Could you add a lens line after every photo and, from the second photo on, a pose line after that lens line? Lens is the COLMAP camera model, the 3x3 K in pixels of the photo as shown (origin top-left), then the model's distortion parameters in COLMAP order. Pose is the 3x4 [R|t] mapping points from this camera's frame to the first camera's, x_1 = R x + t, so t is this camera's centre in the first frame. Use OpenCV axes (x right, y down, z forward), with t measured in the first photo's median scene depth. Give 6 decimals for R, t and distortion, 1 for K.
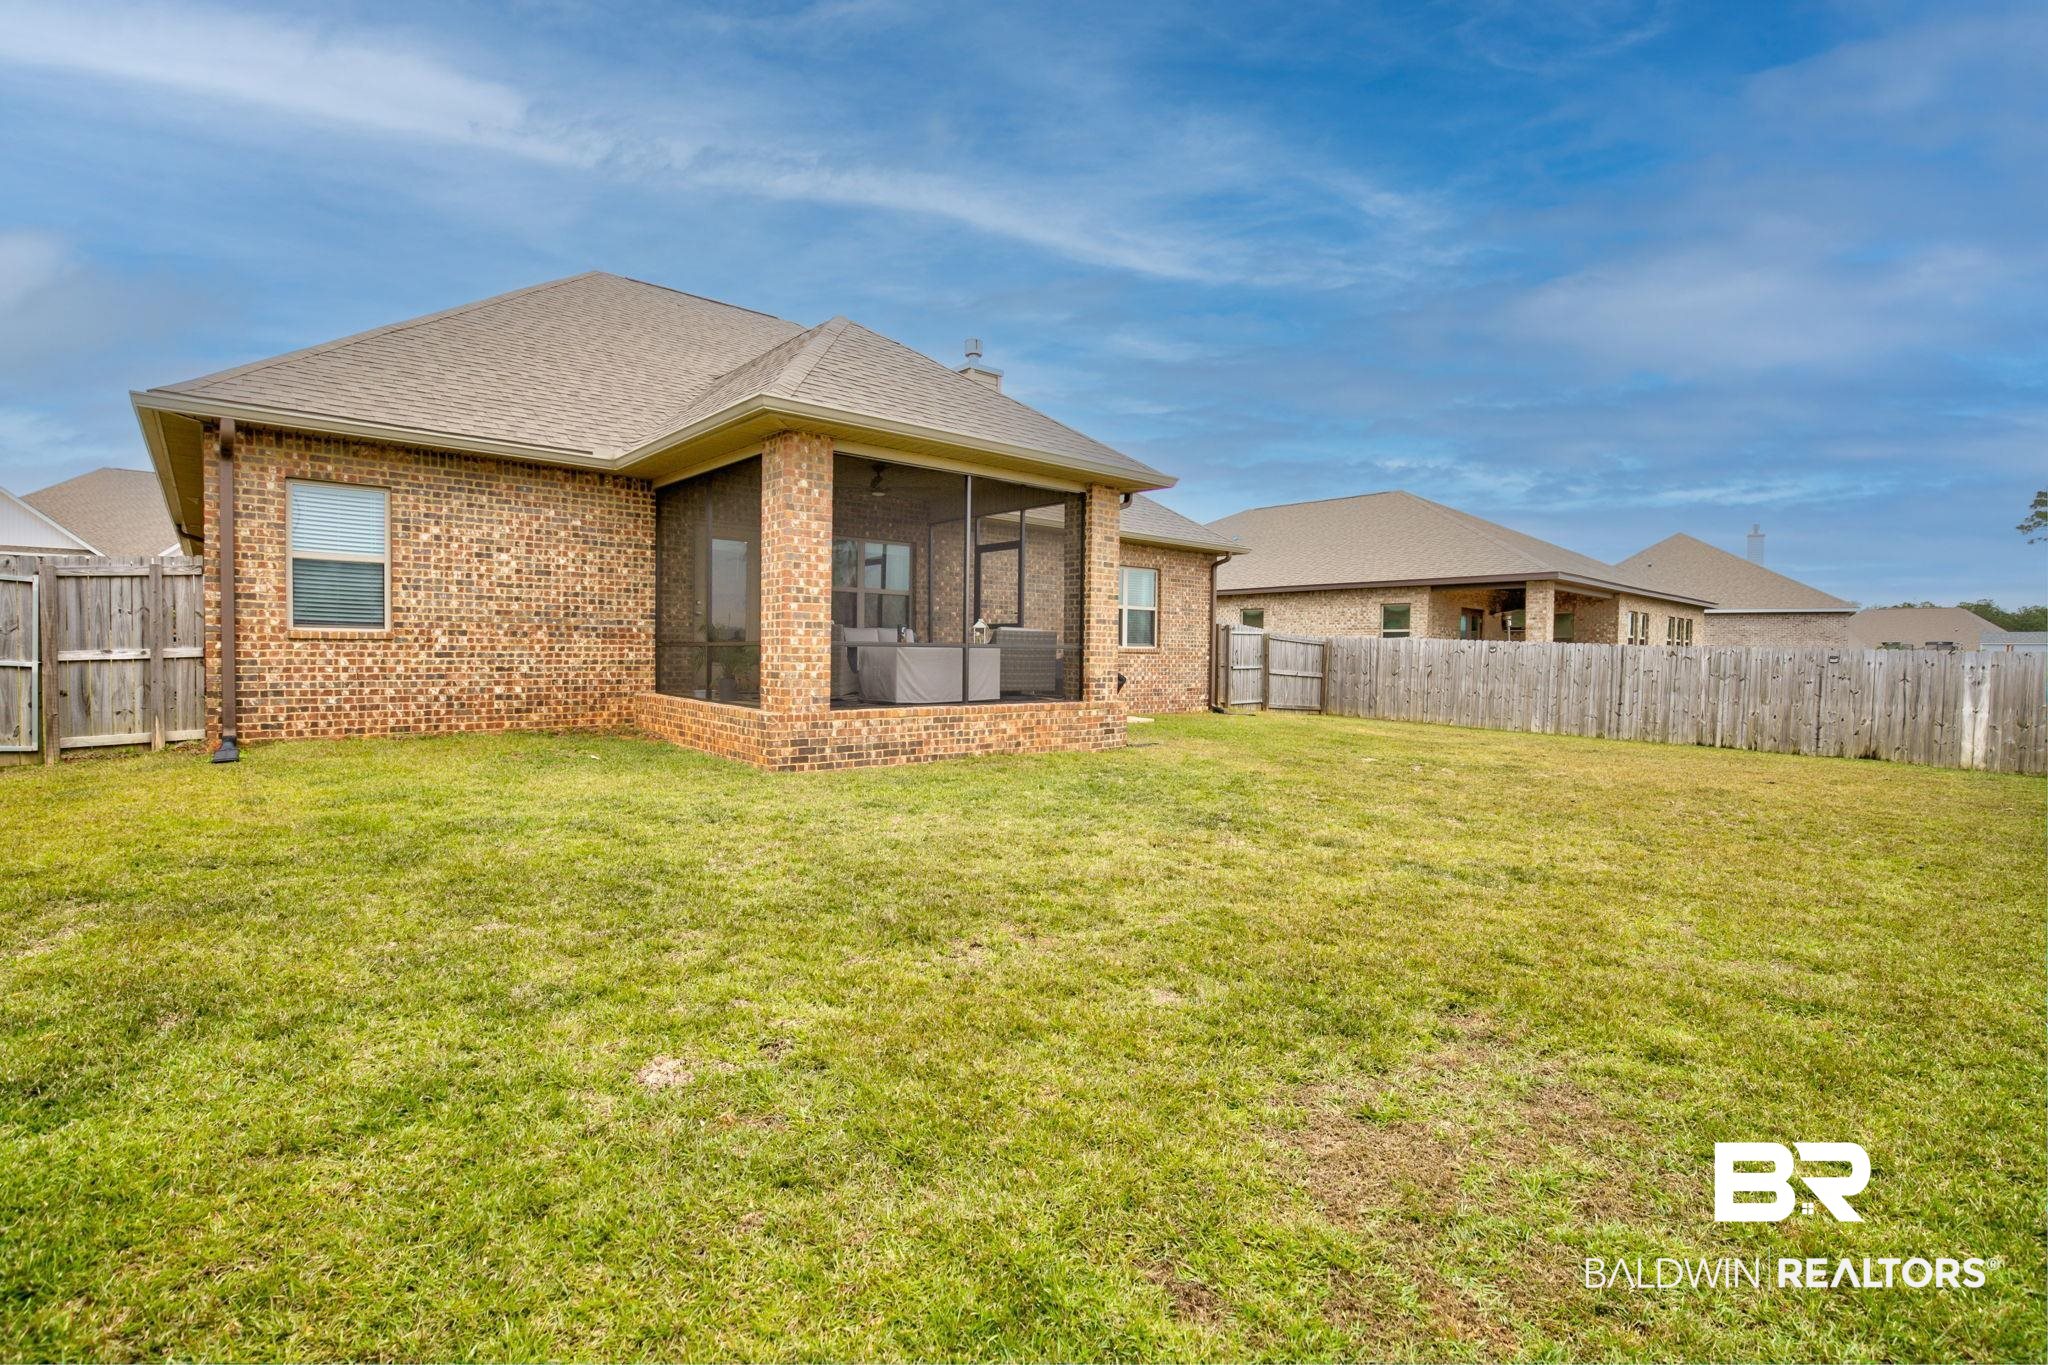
lens RADIAL K [[937.6, 0, 1029.4], [0, 937.6, 683.2], [0, 0, 1]] dist [-0.023809, 0.000287]
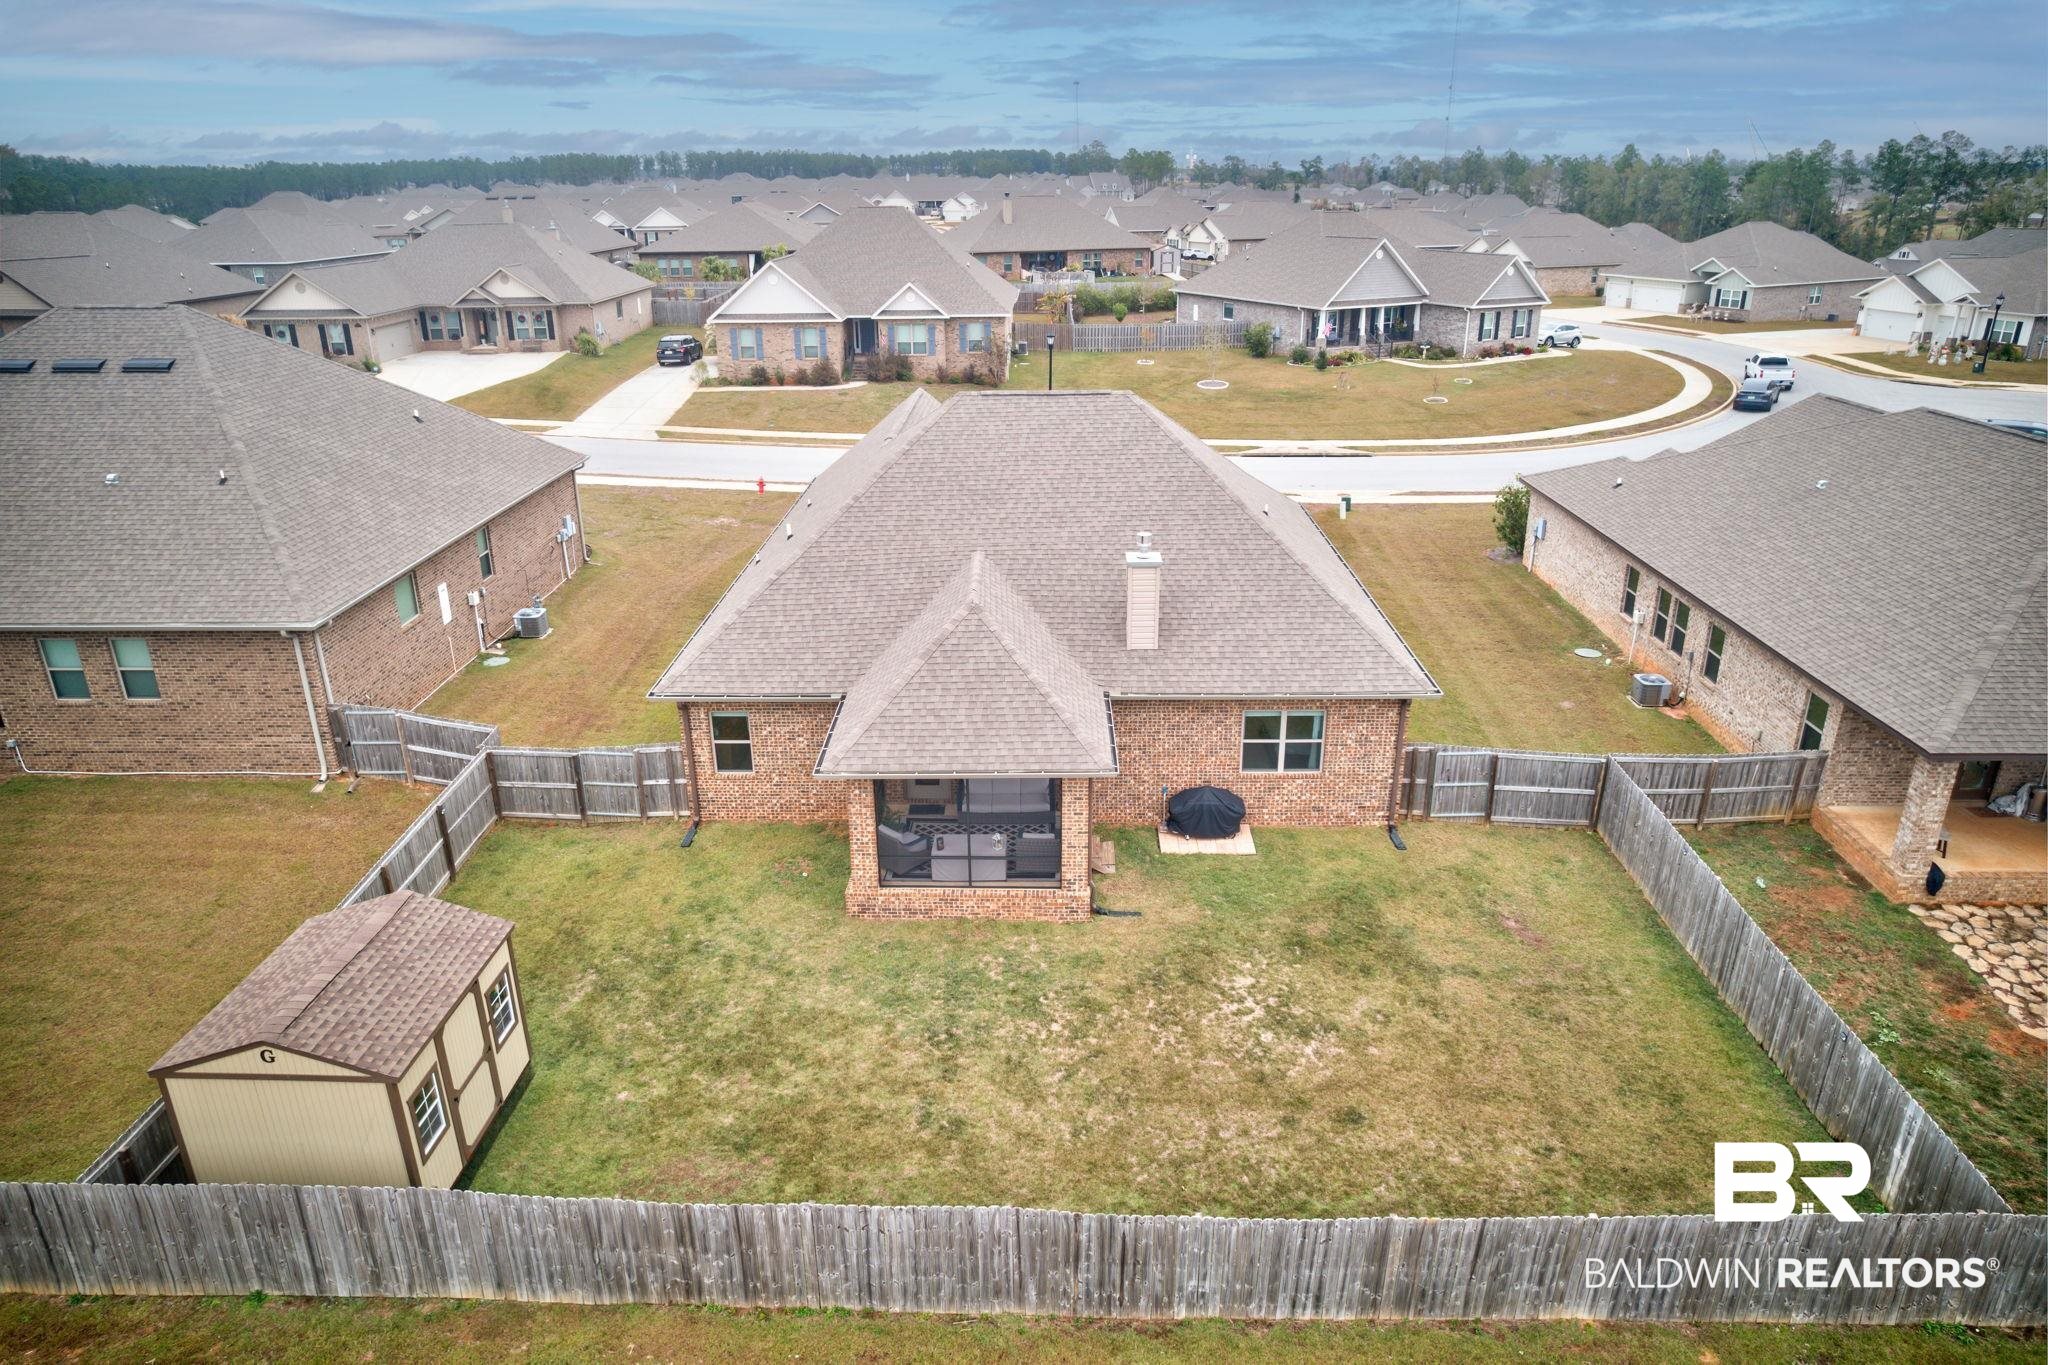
lens RADIAL K [[1320.3, 0, 1024.4], [0, 1320.3, 685.0], [0, 0, 1]] dist [-0.074625, 0.057890]
pose [[0.730616, 0.230676, -0.642642, 1.005562], [0.003124, 0.940063, 0.340986, -0.784802], [0.682781, -0.251137, 0.686105, -0.348299]]
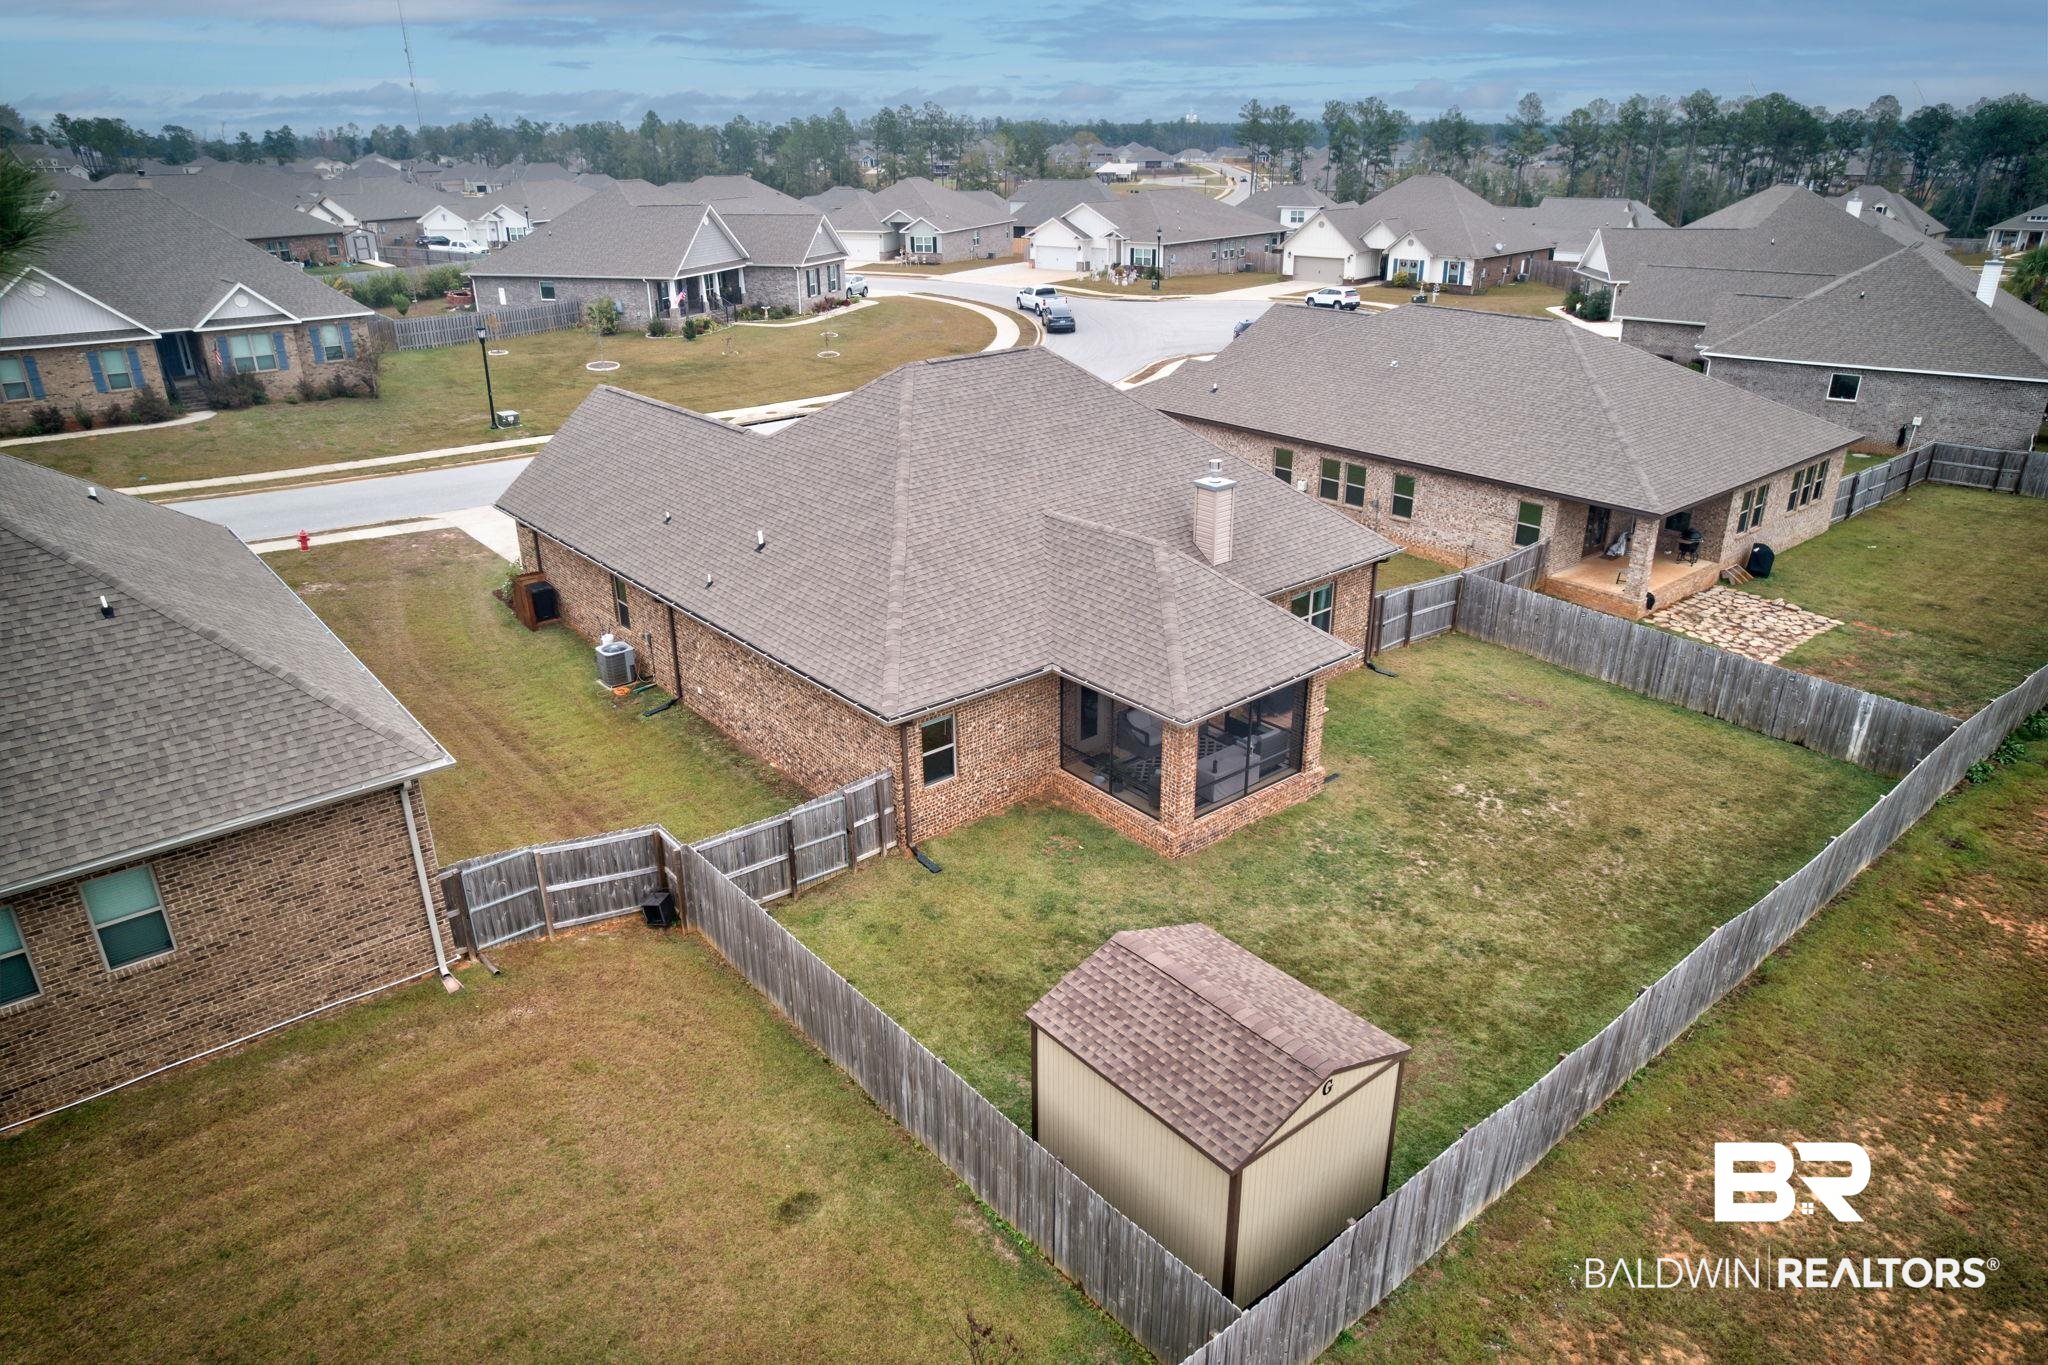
lens RADIAL K [[1320.3, 0, 1037.1], [0, 1320.3, 682.9], [0, 0, 1]] dist [-0.074625, 0.057890]
pose [[0.999626, -0.009661, -0.025580, -0.283087], [0.018384, 0.929949, 0.367228, -0.795714], [0.020240, -0.367561, 0.929779, -0.951986]]
